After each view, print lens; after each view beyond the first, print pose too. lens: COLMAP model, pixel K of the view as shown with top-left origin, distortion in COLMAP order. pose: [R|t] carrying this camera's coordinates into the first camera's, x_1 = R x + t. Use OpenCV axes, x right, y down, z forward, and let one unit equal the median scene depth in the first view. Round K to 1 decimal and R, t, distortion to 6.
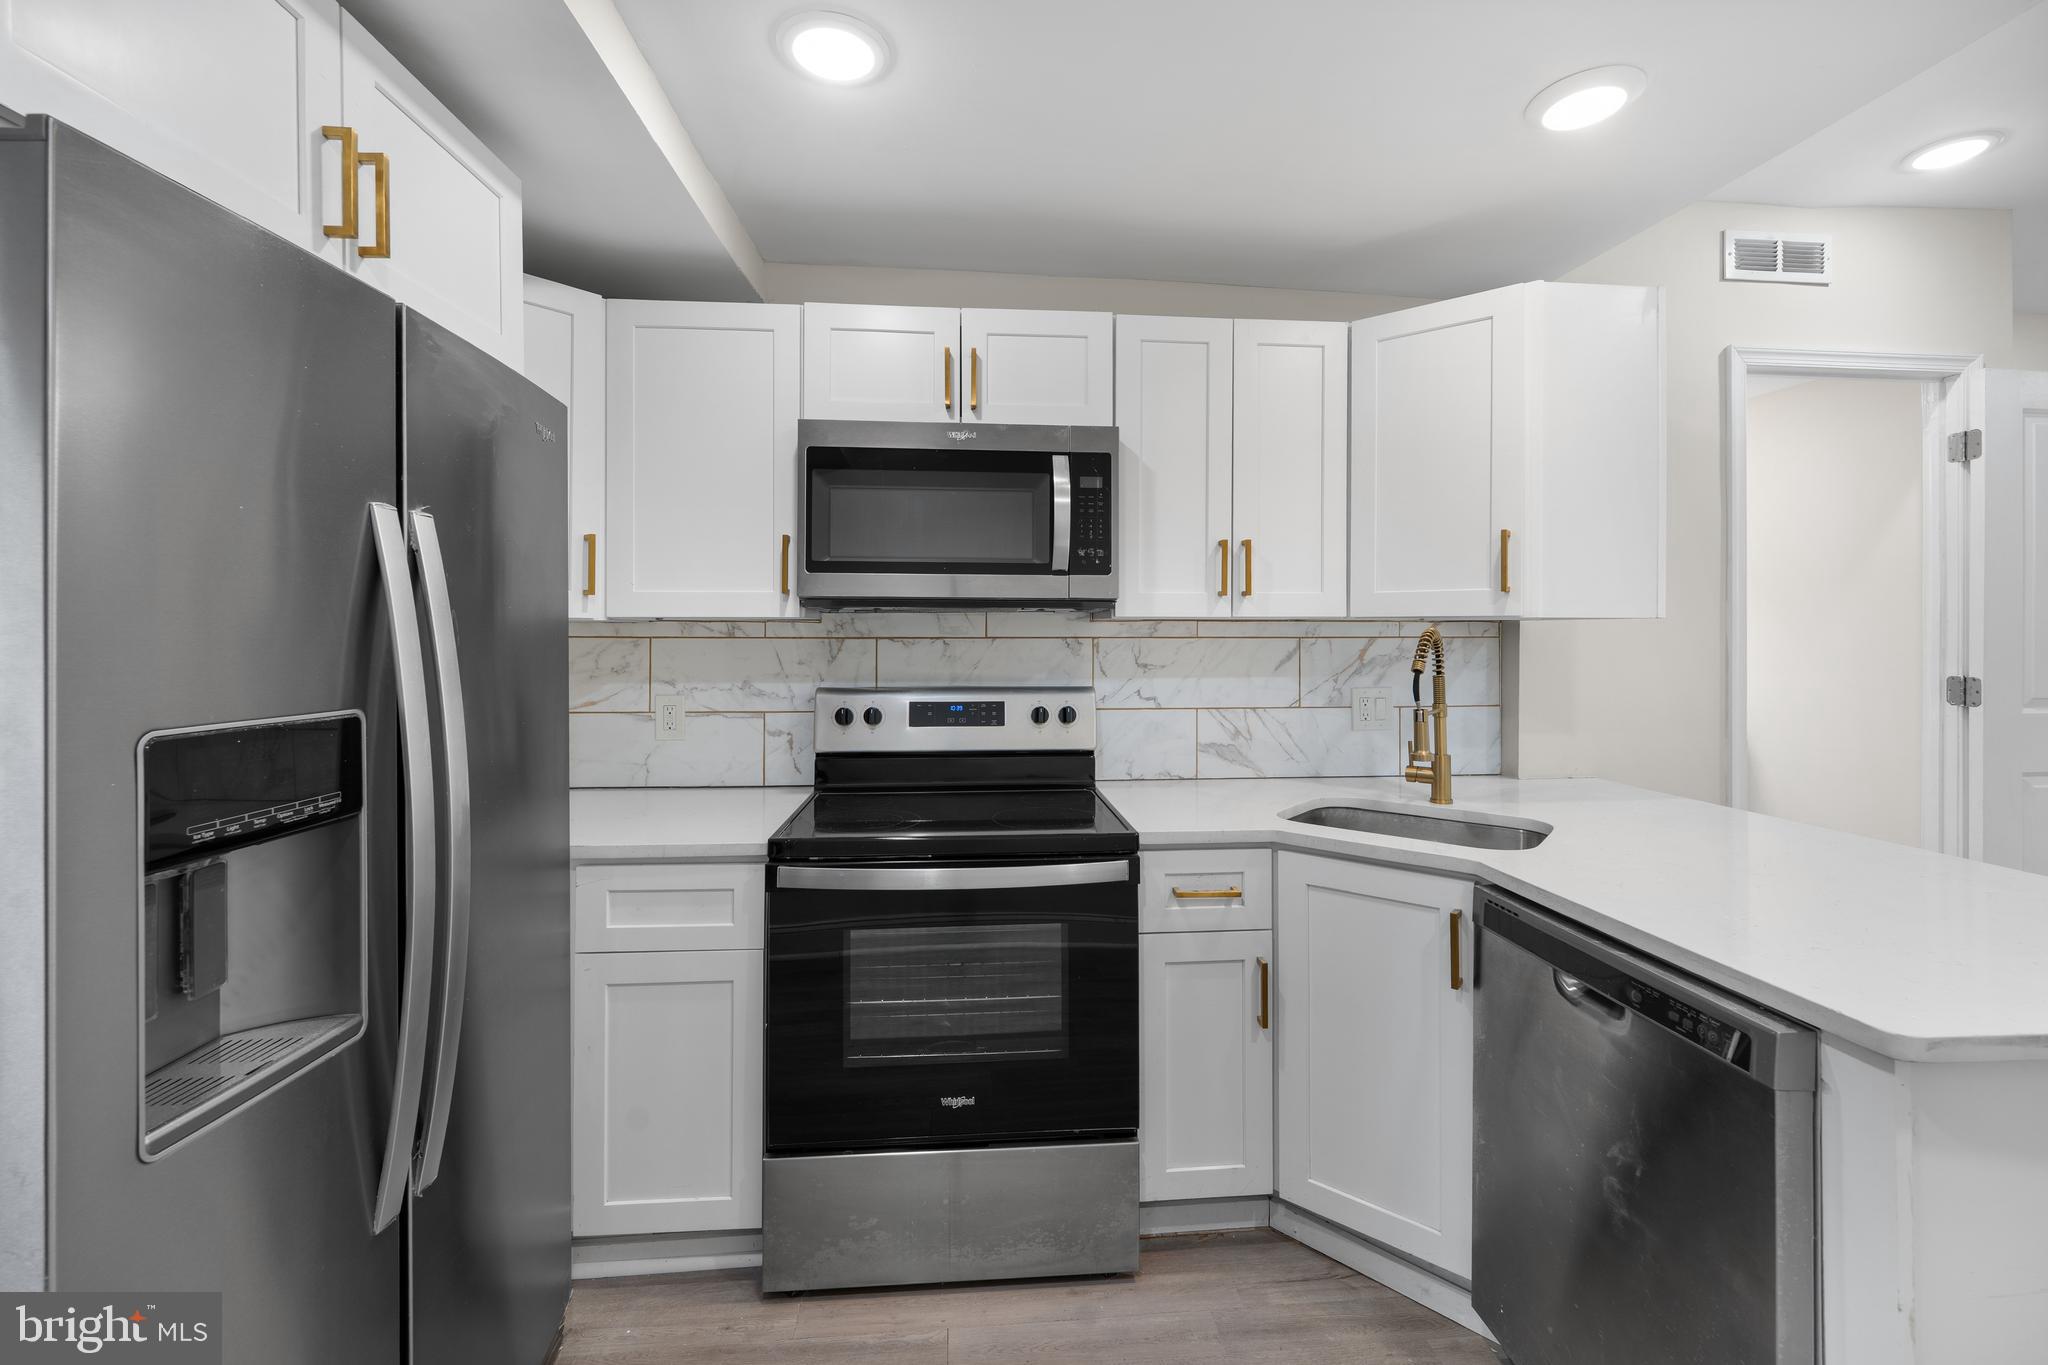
lens RADIAL K [[886.3, 0, 996.8], [0, 886.3, 629.9], [0, 0, 1]] dist [0.000750, -0.000498]
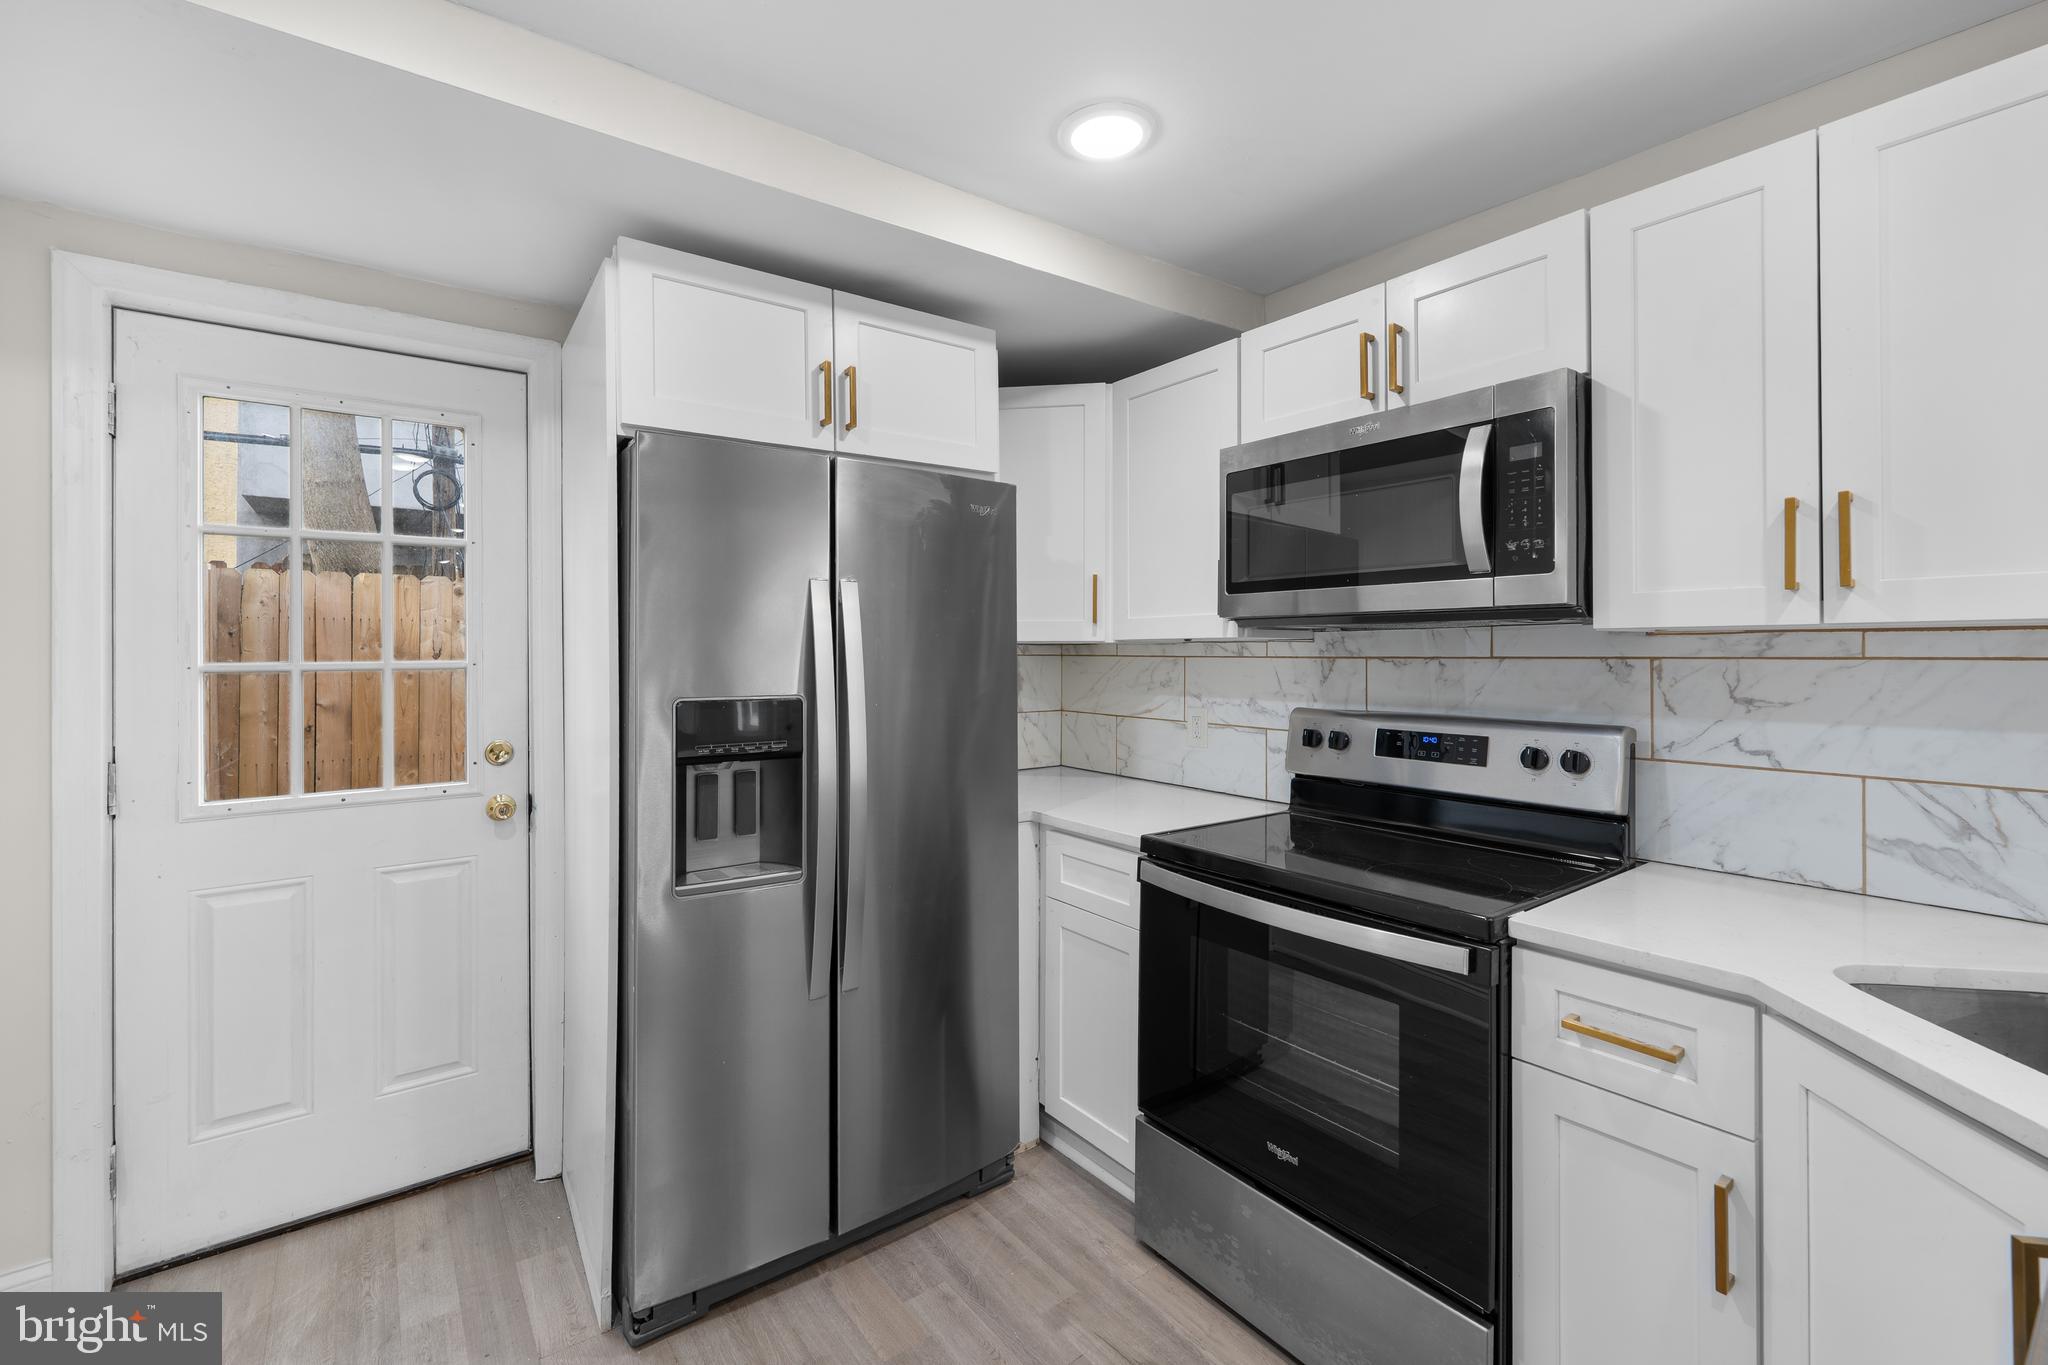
lens RADIAL K [[881.9, 0, 1022.4], [0, 881.9, 647.4], [0, 0, 1]] dist [0.000012, -0.000298]
pose [[0.520980, -0.007055, -0.853540, 0.481559], [0.003856, 0.999975, -0.005911, 0.002599], [0.853560, -0.000211, 0.520994, 0.222948]]
